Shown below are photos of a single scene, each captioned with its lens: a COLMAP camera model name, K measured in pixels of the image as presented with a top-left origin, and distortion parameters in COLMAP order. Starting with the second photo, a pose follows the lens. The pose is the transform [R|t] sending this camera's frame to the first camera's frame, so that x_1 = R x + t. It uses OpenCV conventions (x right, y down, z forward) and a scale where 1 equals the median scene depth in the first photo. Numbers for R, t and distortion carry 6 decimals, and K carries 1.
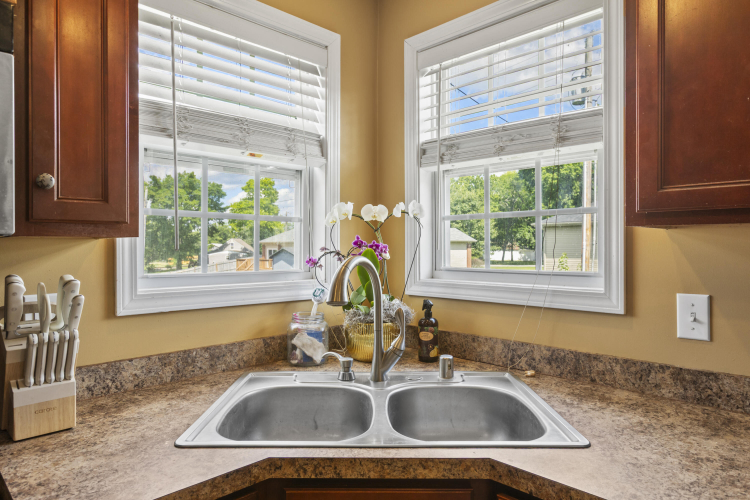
lens RADIAL K [[483.3, 0, 374.8], [0, 483.3, 251.0], [0, 0, 1]] dist [0.000577, 0.008458]
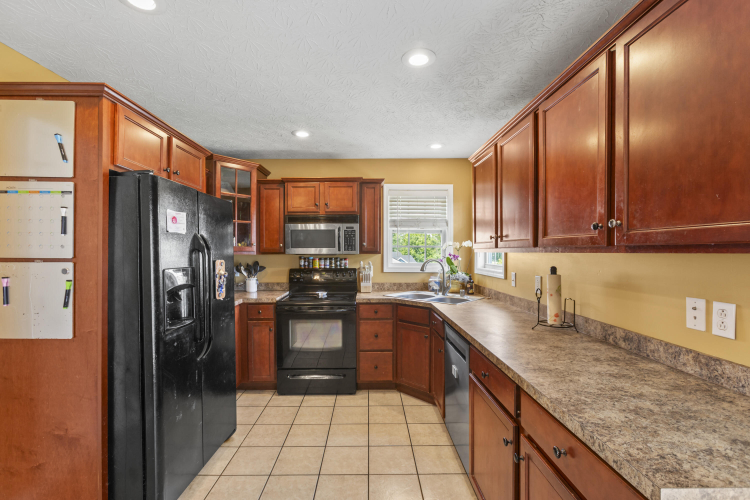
lens RADIAL K [[336.3, 0, 371.1], [0, 336.3, 253.4], [0, 0, 1]] dist [-0.009352, 0.007112]
pose [[0.713915, 0.006653, -0.700201, 1.152579], [-0.008371, 0.999964, 0.000966, -0.024293], [0.700183, 0.005172, 0.713945, -0.939392]]
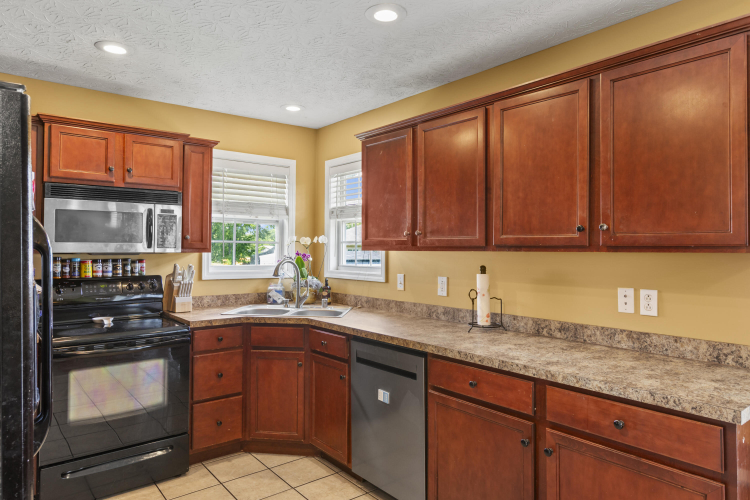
lens RADIAL K [[483.3, 0, 366.4], [0, 483.3, 238.1], [0, 0, 1]] dist [0.000577, 0.008458]
pose [[0.993230, 0.004442, -0.116082, 0.584260], [-0.008240, 0.999445, -0.032266, -0.019891], [0.115874, 0.033004, 0.992715, -1.333610]]
